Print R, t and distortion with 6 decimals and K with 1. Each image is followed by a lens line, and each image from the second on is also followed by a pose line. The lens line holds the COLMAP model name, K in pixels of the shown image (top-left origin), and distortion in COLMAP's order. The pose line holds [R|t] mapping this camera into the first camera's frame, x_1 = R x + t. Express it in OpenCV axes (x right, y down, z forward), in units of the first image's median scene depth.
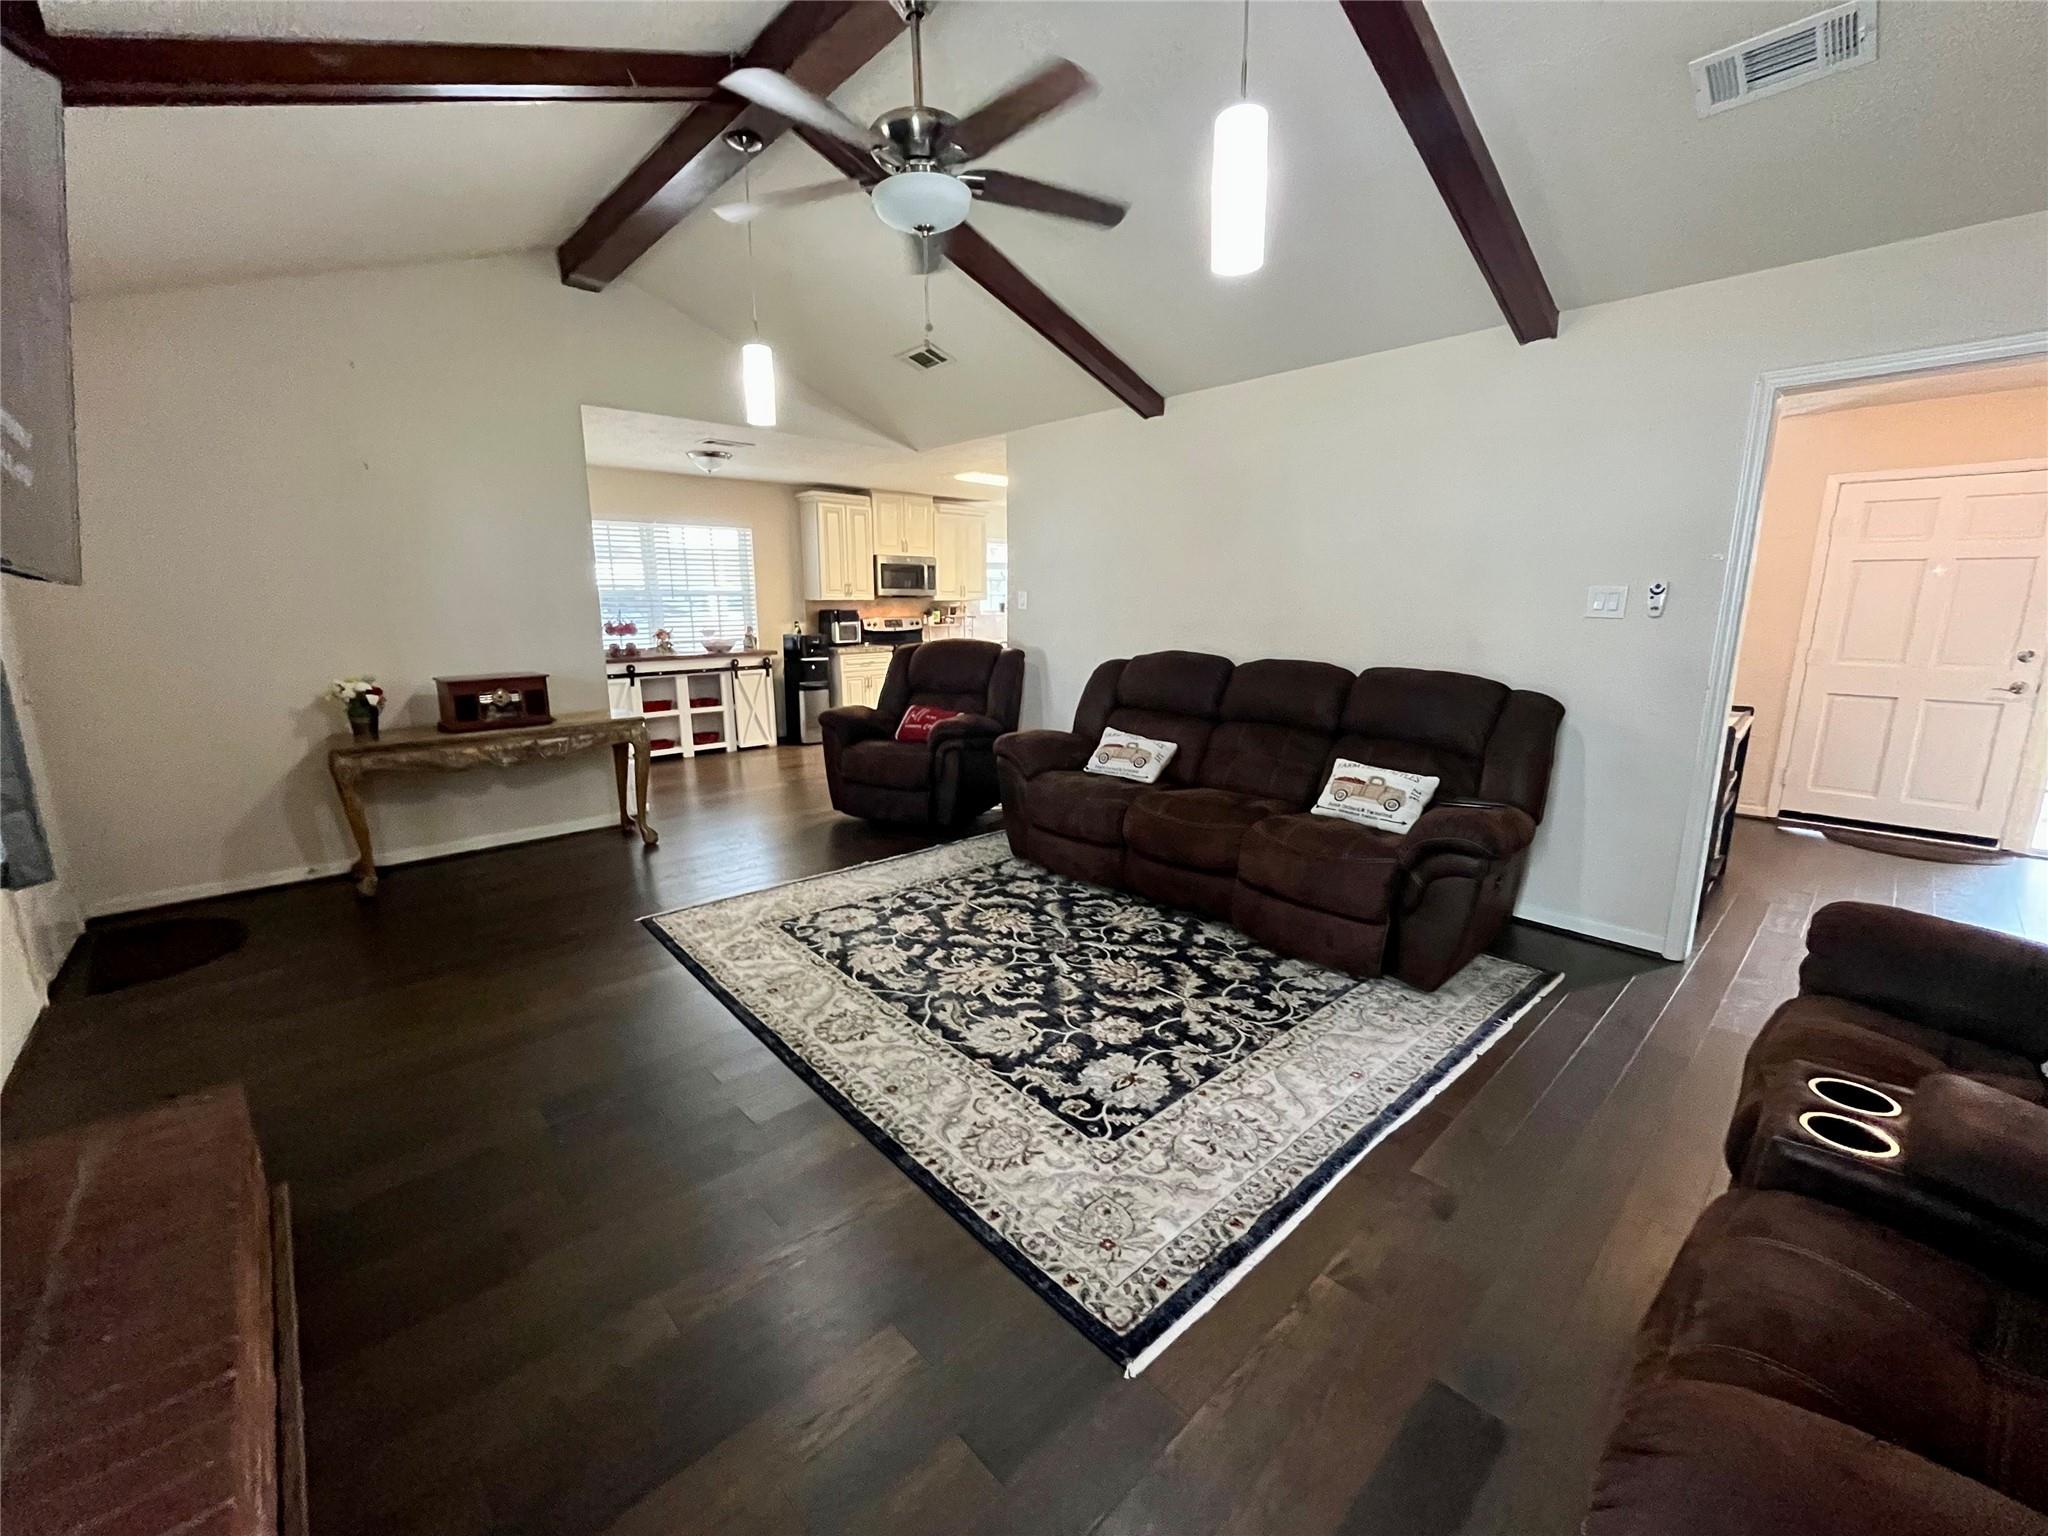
lens RADIAL K [[828.7, 0, 1026.4], [0, 828.7, 768.5], [0, 0, 1]] dist [-0.001892, 0.000024]
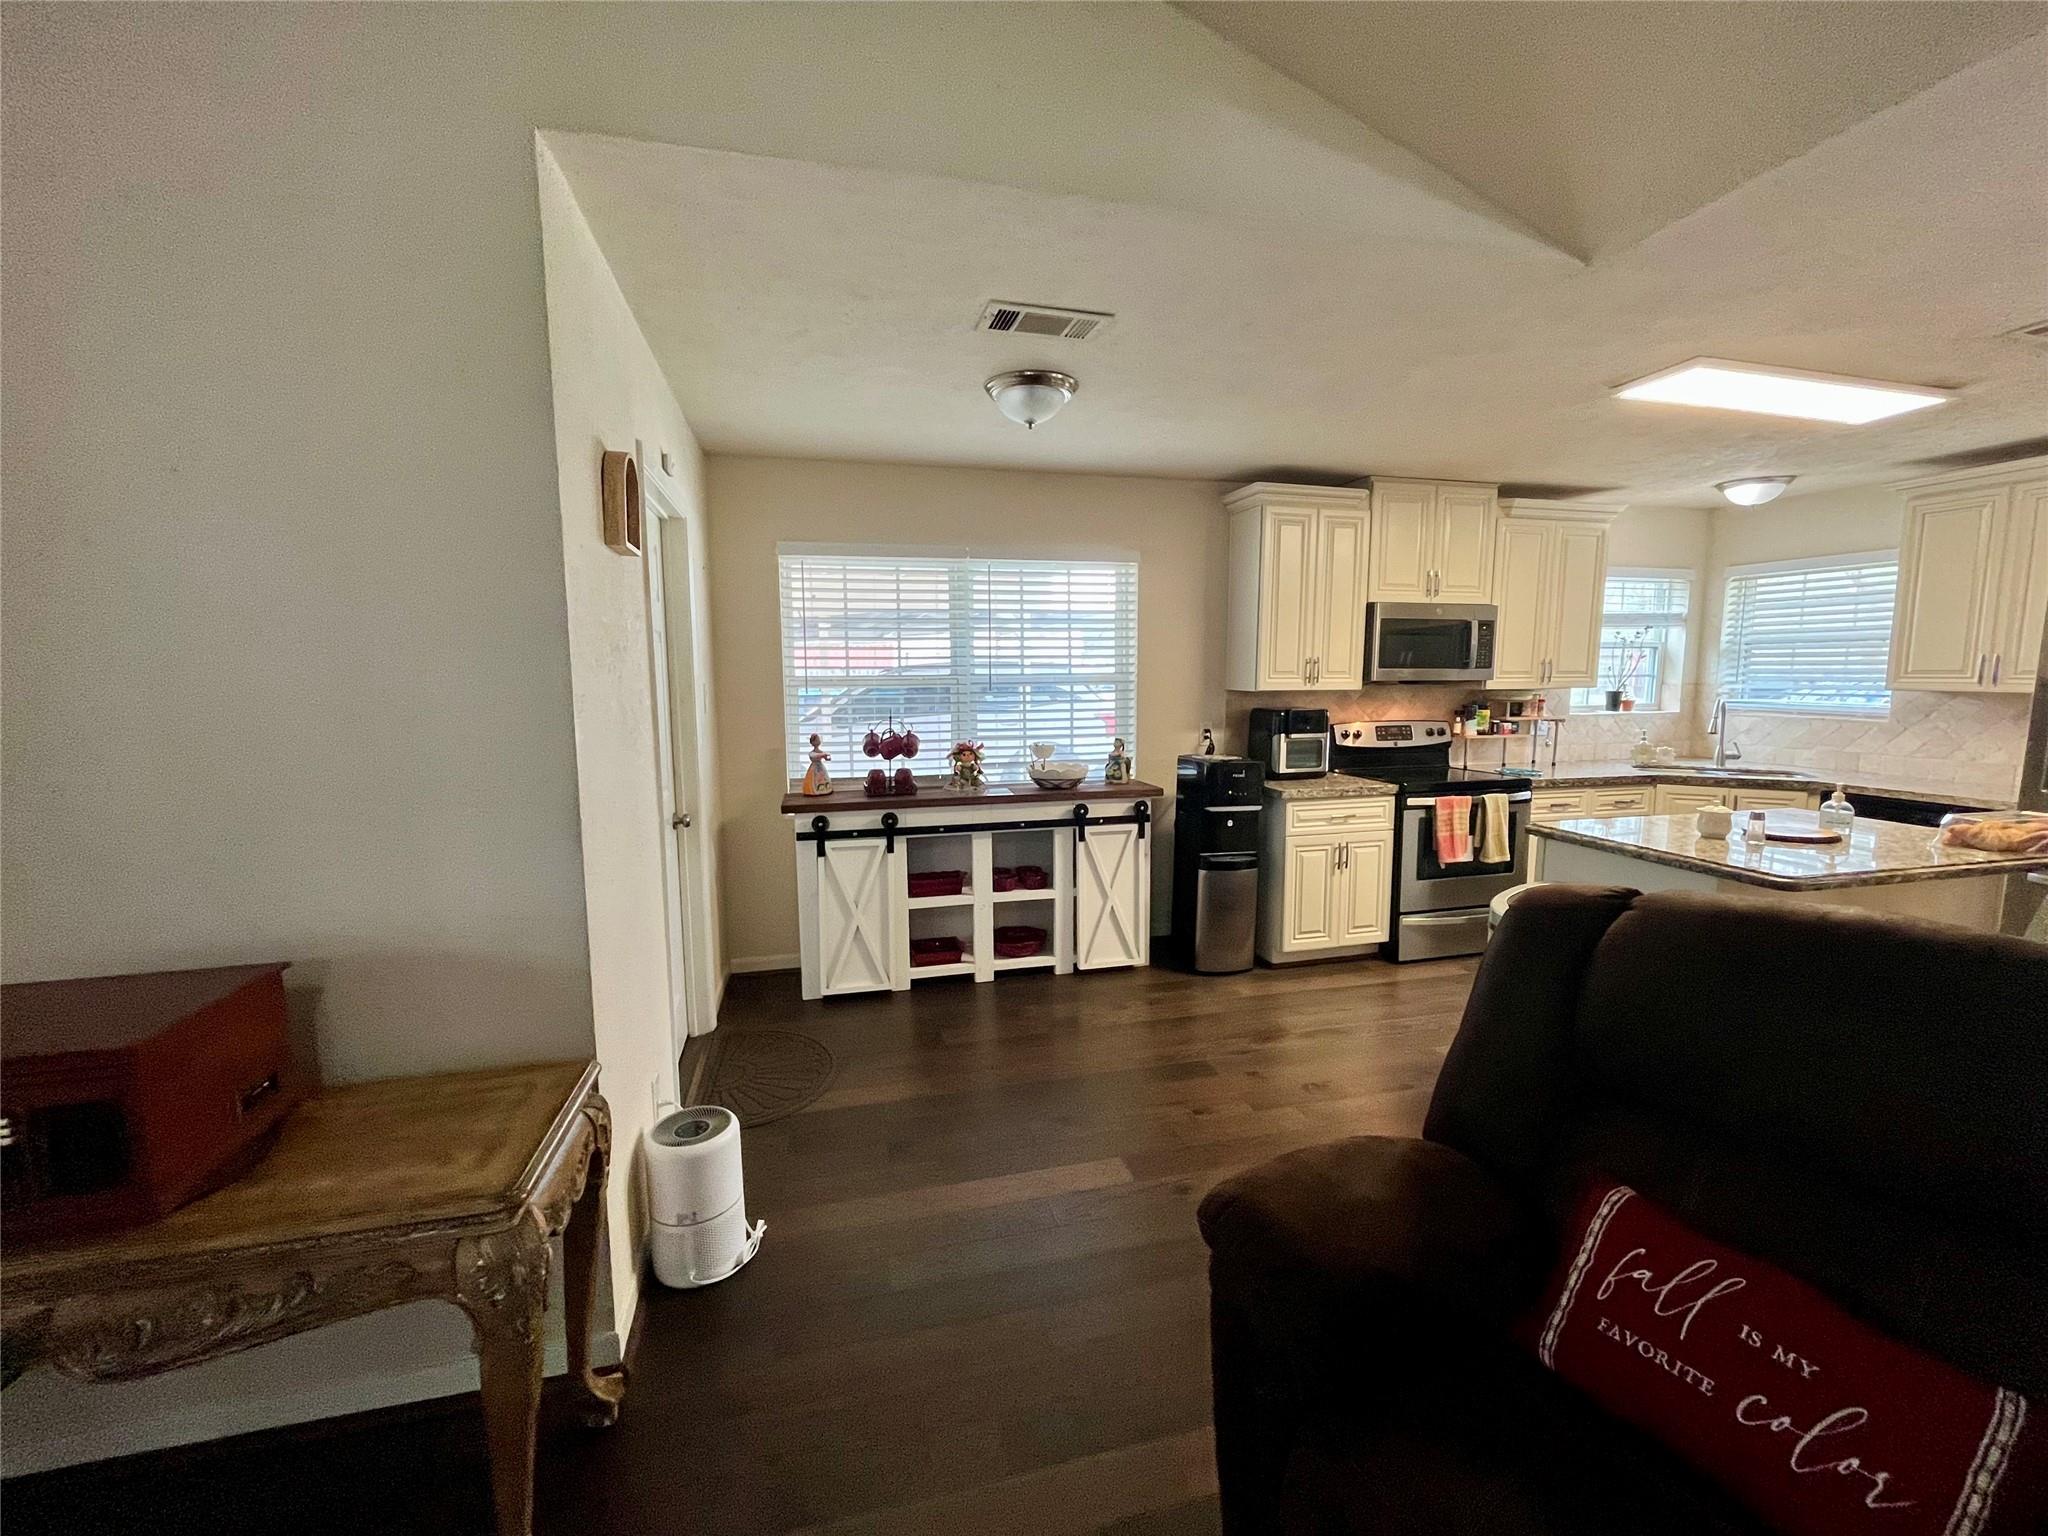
lens RADIAL K [[828.7, 0, 1024.6], [0, 828.7, 772.9], [0, 0, 1]] dist [-0.001892, 0.000024]
pose [[0.872467, 0.058291, -0.485183, -0.279760], [-0.095690, 0.994018, -0.052647, -0.259708], [0.479212, 0.092360, 0.872826, 1.126616]]
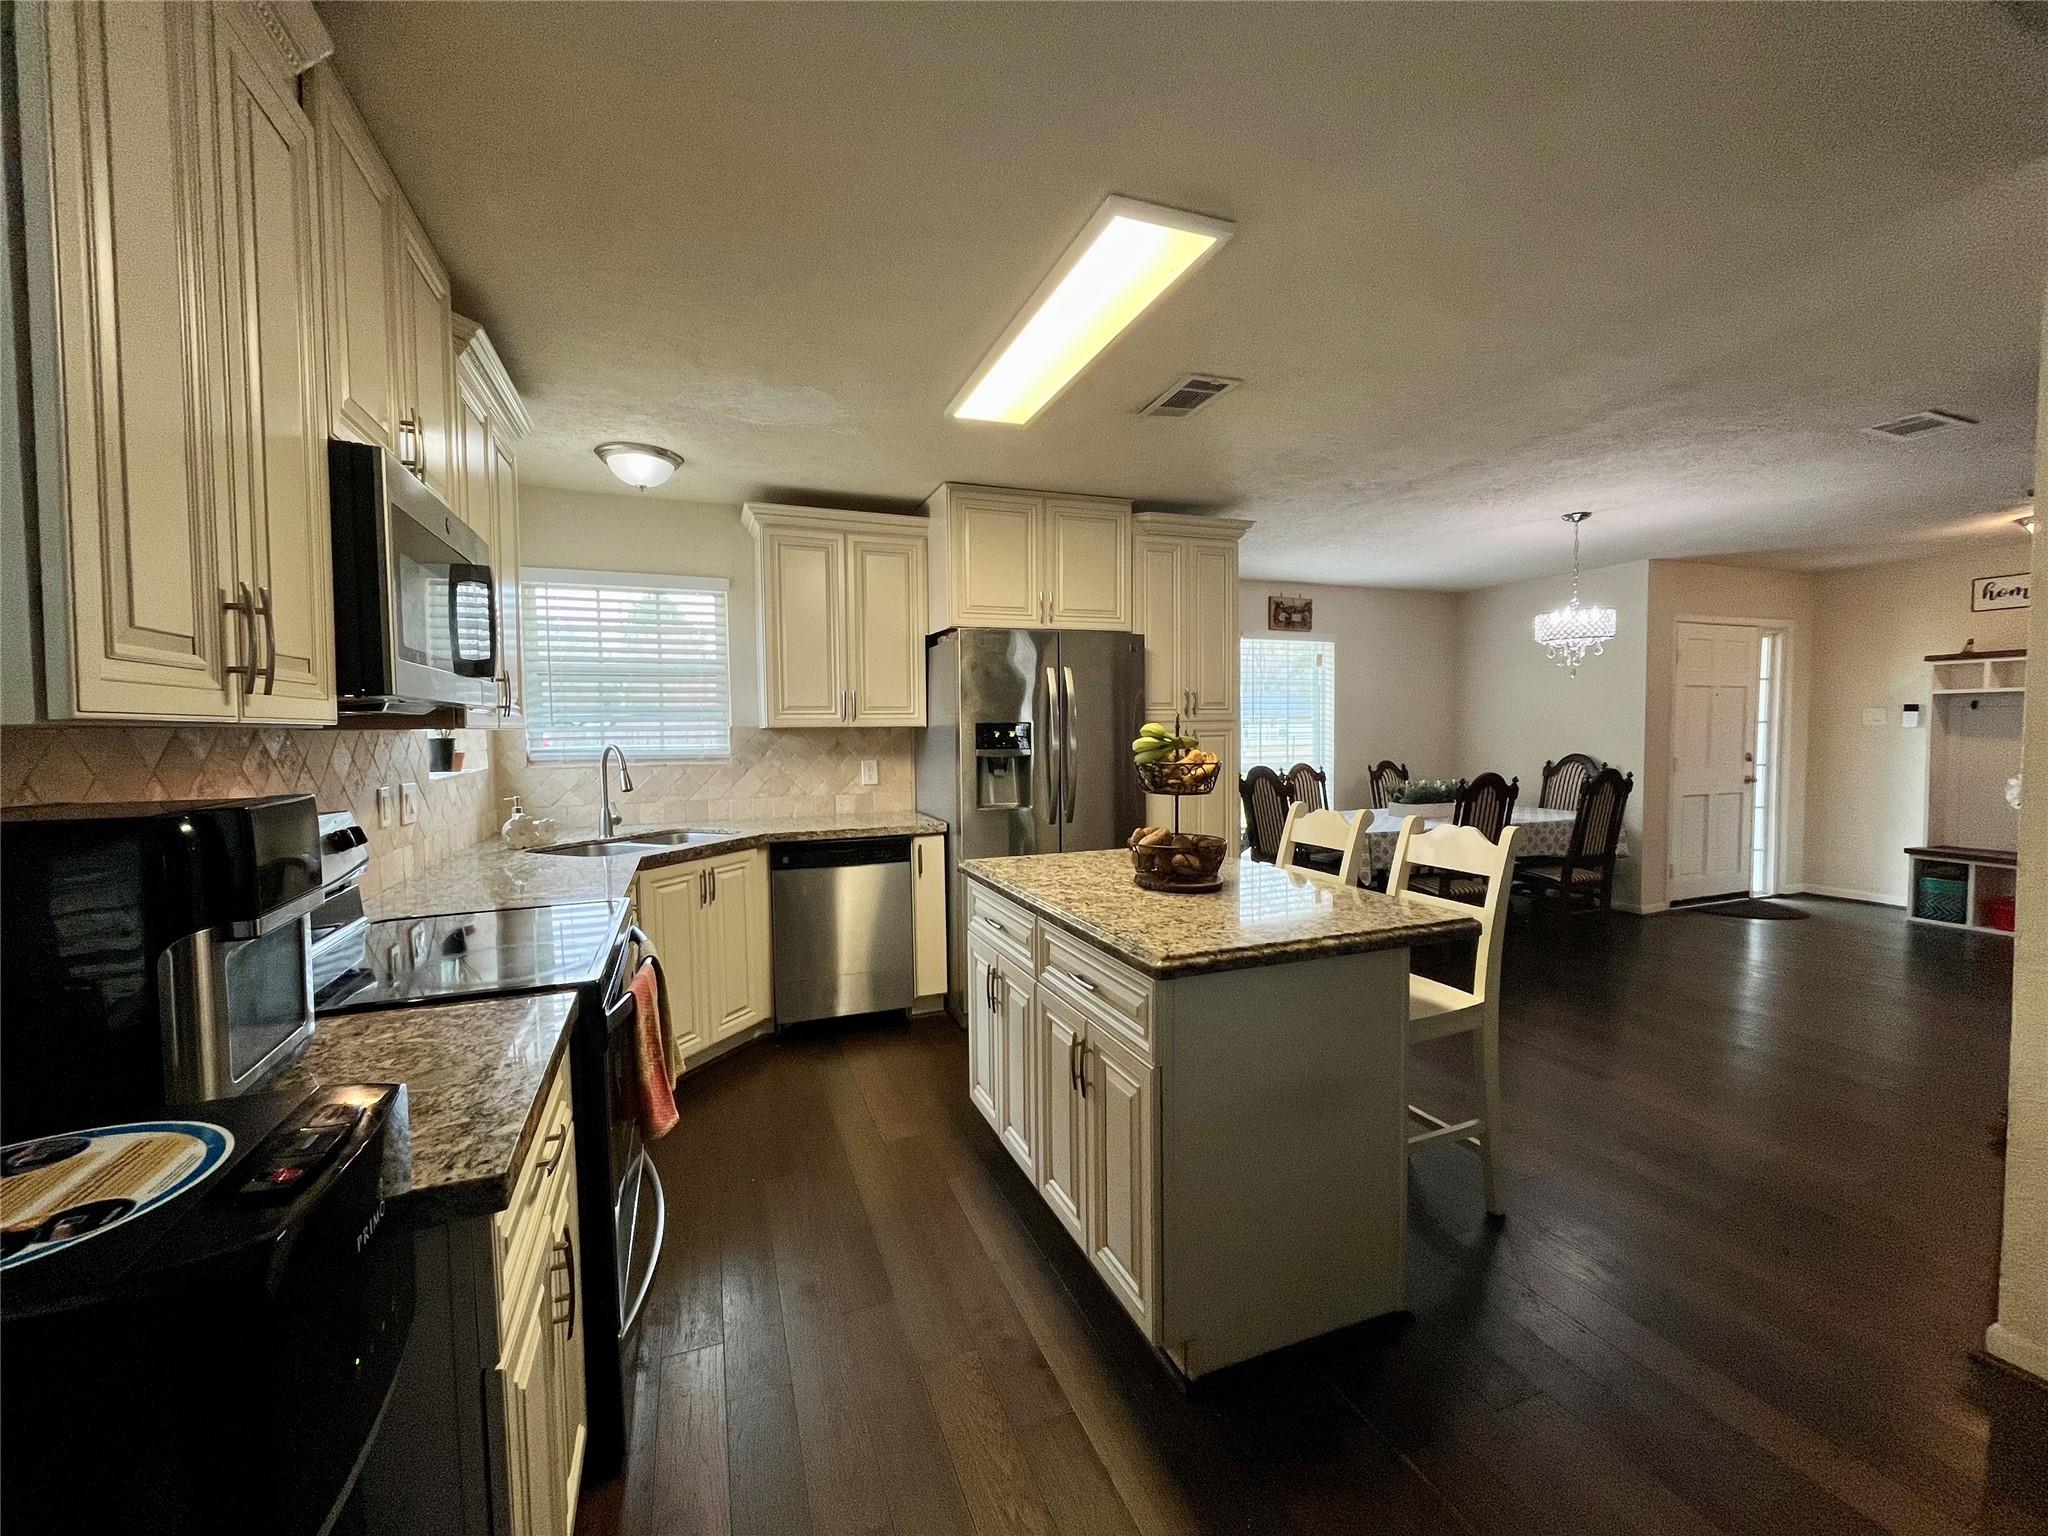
lens RADIAL K [[828.7, 0, 1022.8], [0, 828.7, 770.3], [0, 0, 1]] dist [-0.001892, 0.000024]
pose [[0.374101, -0.049382, 0.926072, -0.677161], [0.196976, 0.980028, -0.027312, -0.404364], [-0.906228, 0.192631, 0.376356, 2.028265]]
